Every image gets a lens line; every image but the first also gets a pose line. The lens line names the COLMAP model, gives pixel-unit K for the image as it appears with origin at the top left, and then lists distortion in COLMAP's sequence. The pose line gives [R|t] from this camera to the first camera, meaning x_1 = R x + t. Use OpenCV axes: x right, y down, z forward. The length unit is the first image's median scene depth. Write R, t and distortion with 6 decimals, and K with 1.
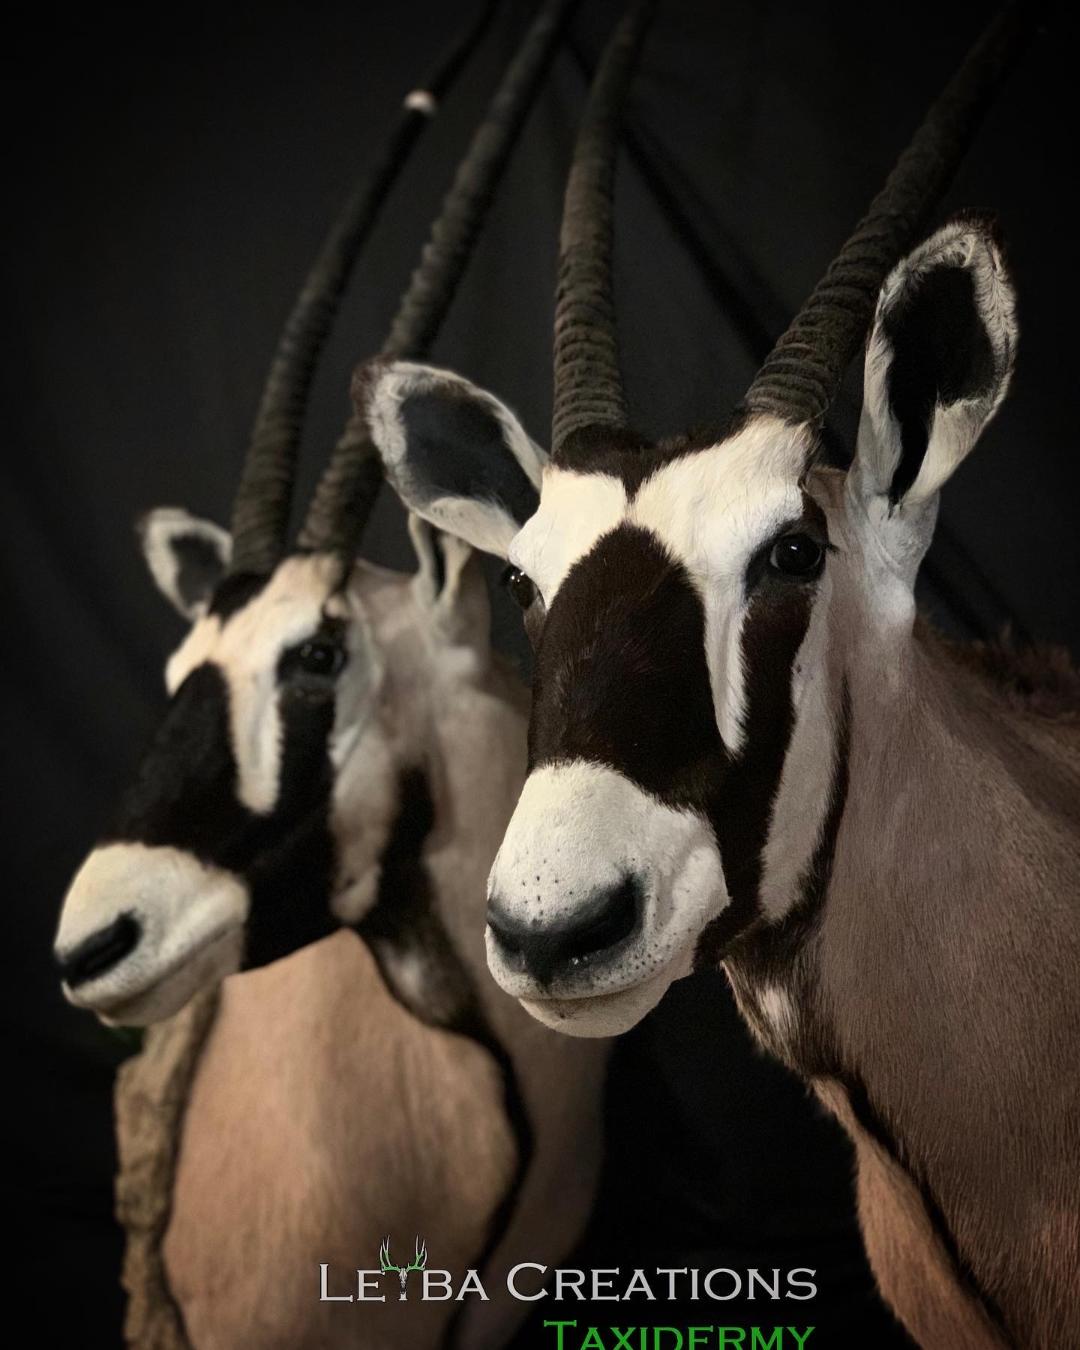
lens RADIAL K [[2225.3, 0, 540.0], [0, 2225.3, 675.0], [0, 0, 1]] dist [-0.128266, 2.001658]
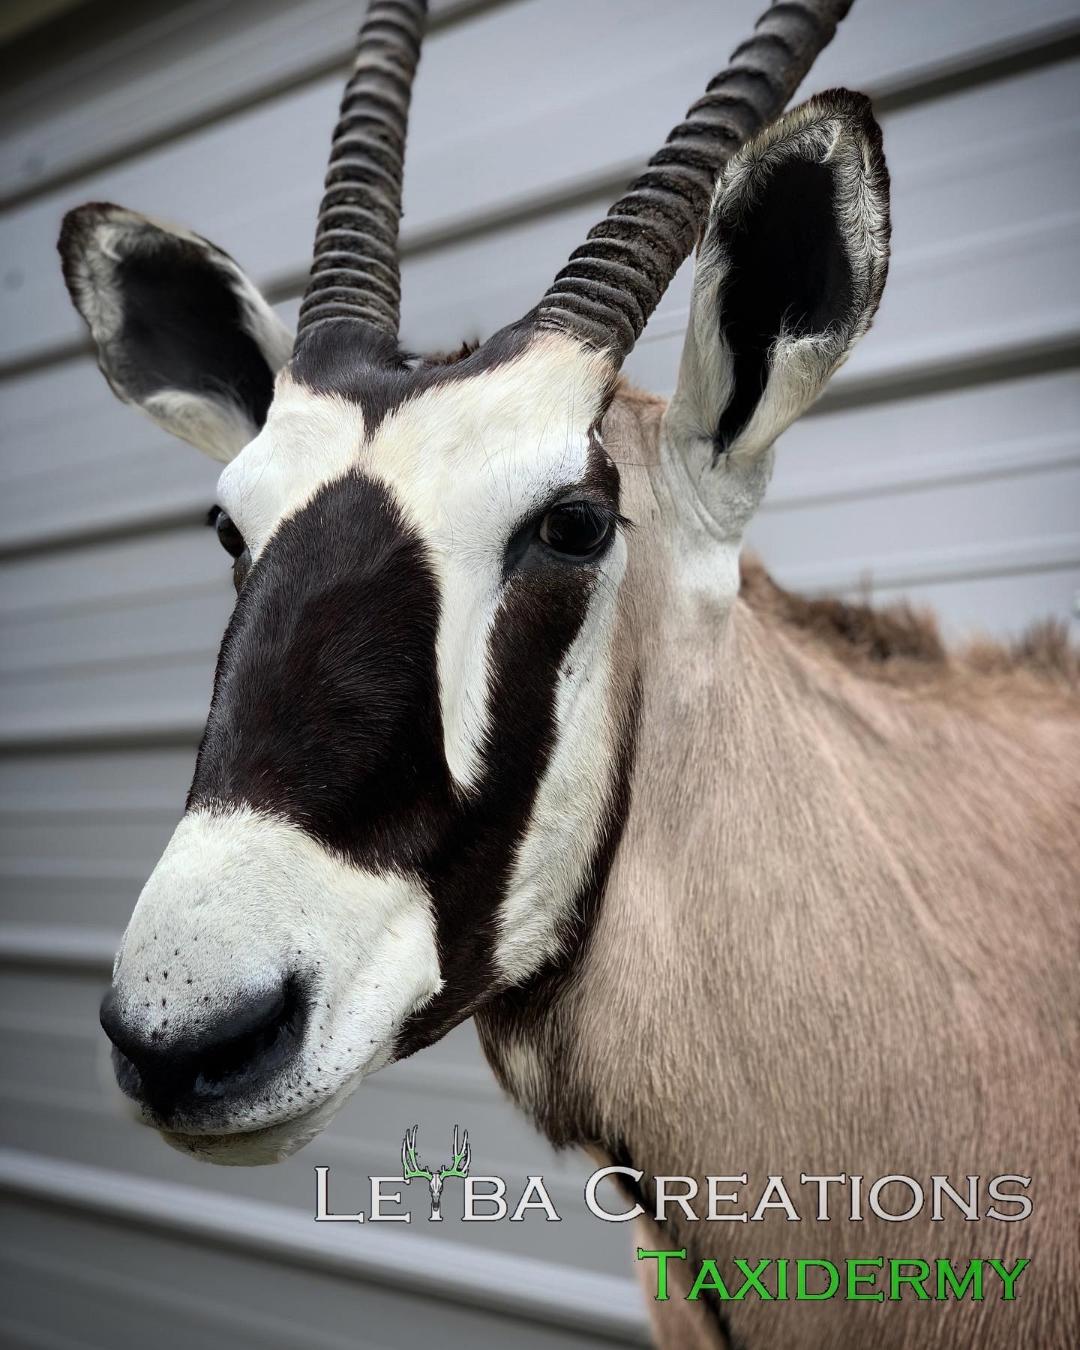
lens RADIAL K [[2225.3, 0, 540.0], [0, 2225.3, 675.0], [0, 0, 1]] dist [-0.128266, 2.001658]
pose [[0.996982, 0.068627, 0.036303, 0.077403], [-0.072201, 0.991458, 0.108619, -0.084683], [-0.028538, -0.110912, 0.993420, 0.223302]]
